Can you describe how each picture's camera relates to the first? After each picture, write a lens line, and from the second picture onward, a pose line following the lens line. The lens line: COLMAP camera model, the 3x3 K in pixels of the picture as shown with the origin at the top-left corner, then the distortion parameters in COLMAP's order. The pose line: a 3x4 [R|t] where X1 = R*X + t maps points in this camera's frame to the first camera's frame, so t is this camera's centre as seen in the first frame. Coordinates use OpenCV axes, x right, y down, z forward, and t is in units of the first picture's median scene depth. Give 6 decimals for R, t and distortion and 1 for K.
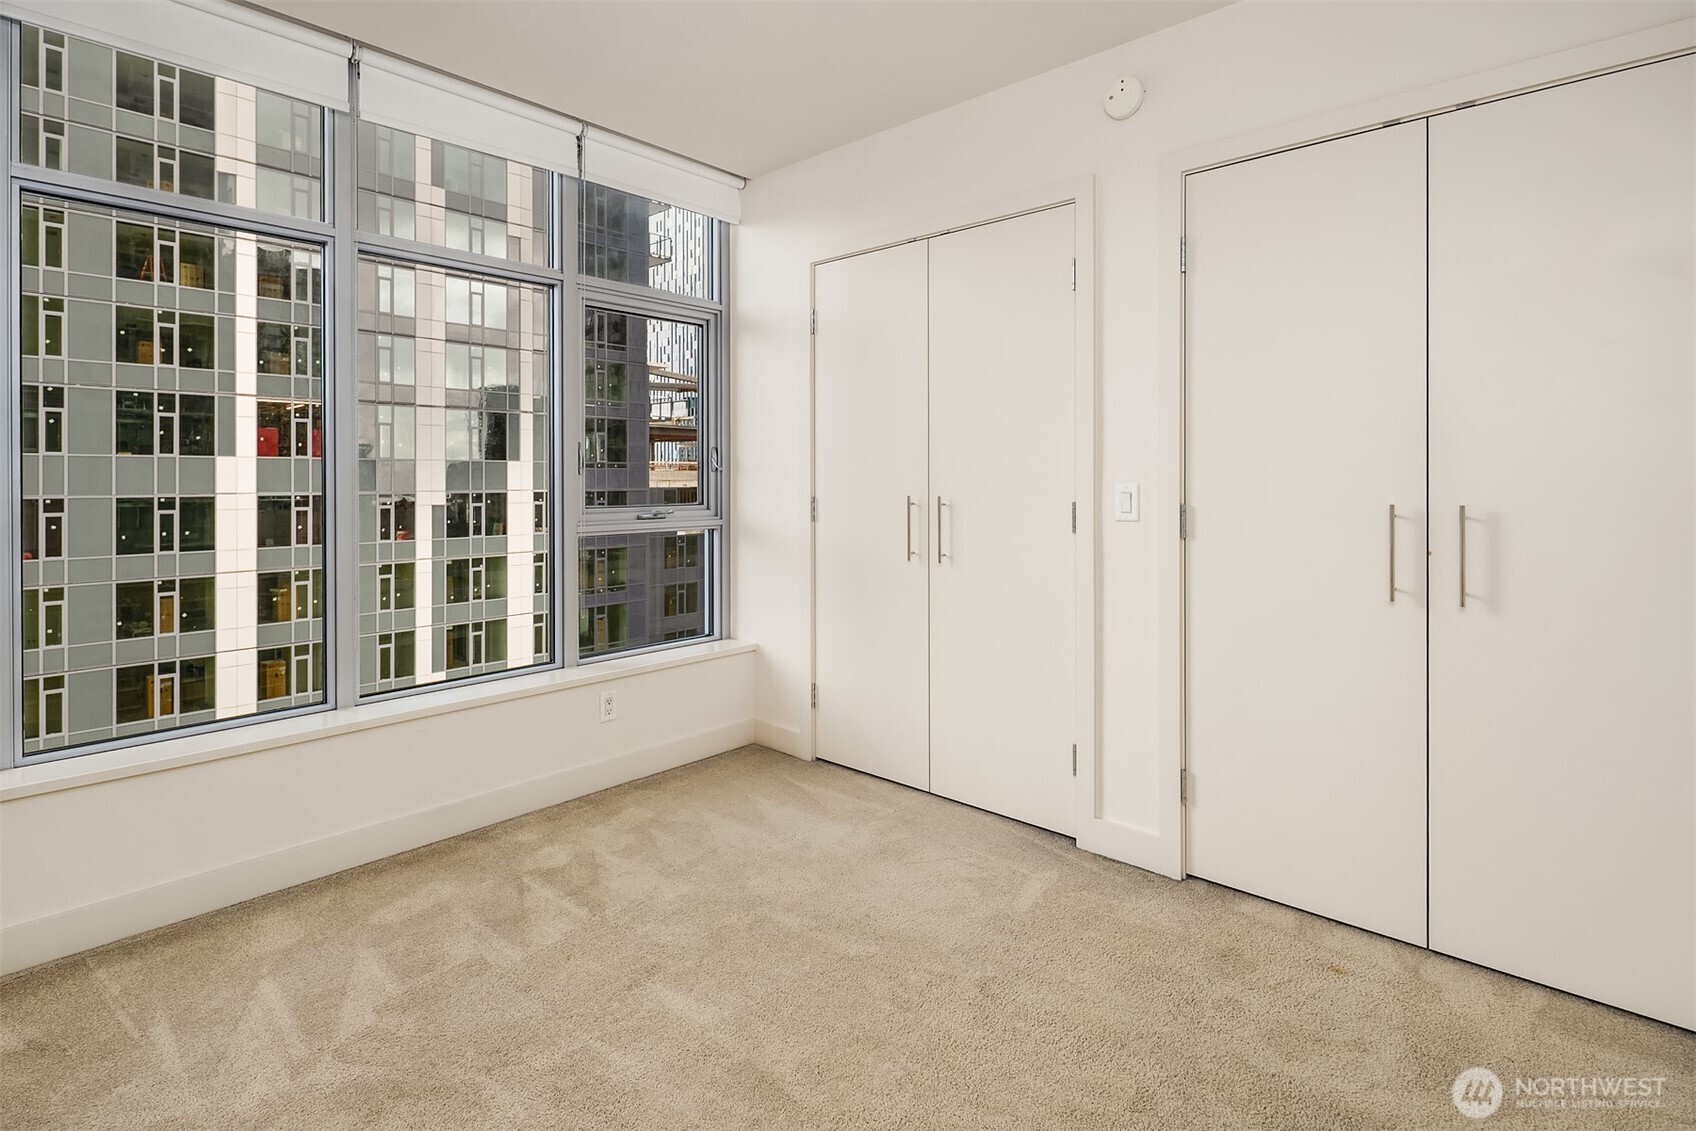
lens RADIAL K [[820.5, 0, 857.7], [0, 820.5, 482.9], [0, 0, 1]] dist [0.003681, 0.000170]
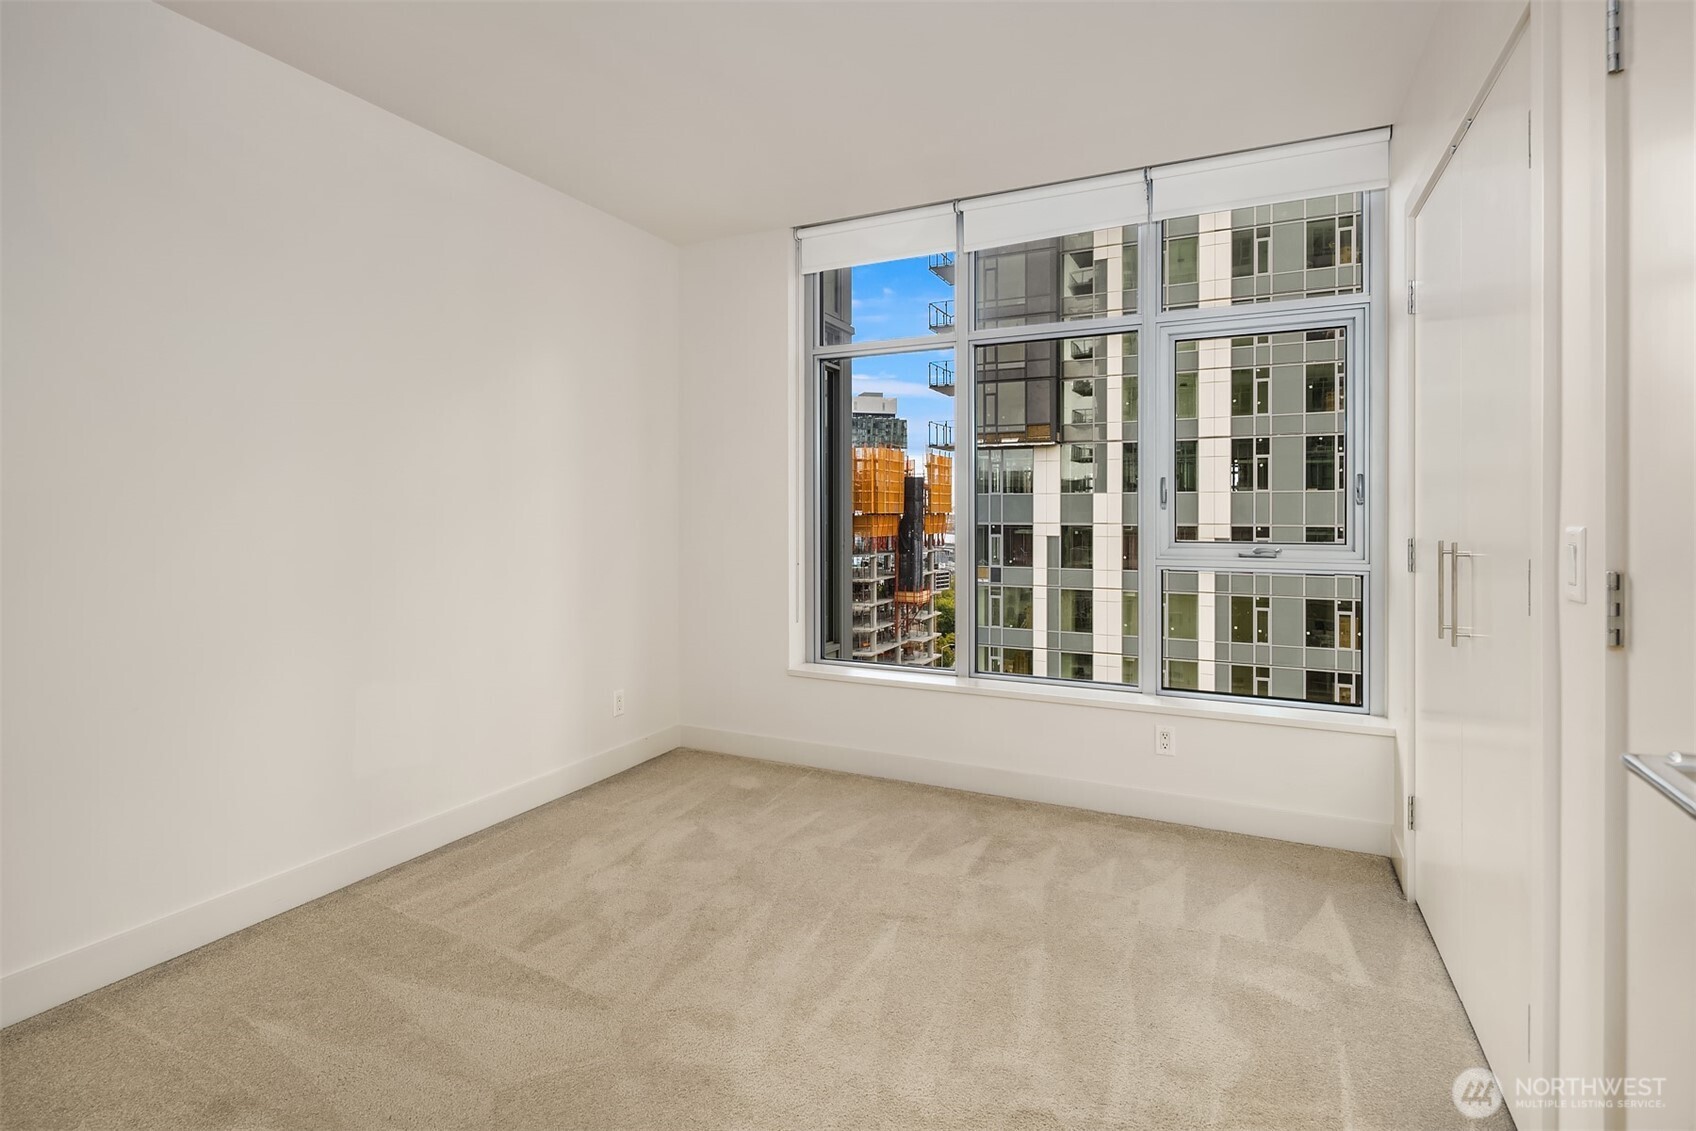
lens RADIAL K [[820.5, 0, 849.3], [0, 820.5, 520.6], [0, 0, 1]] dist [0.003681, 0.000170]
pose [[0.286978, 0.010369, -0.957881, 0.465220], [-0.003284, 0.999946, 0.009840, -0.004044], [0.957932, 0.000322, 0.286996, 0.294700]]
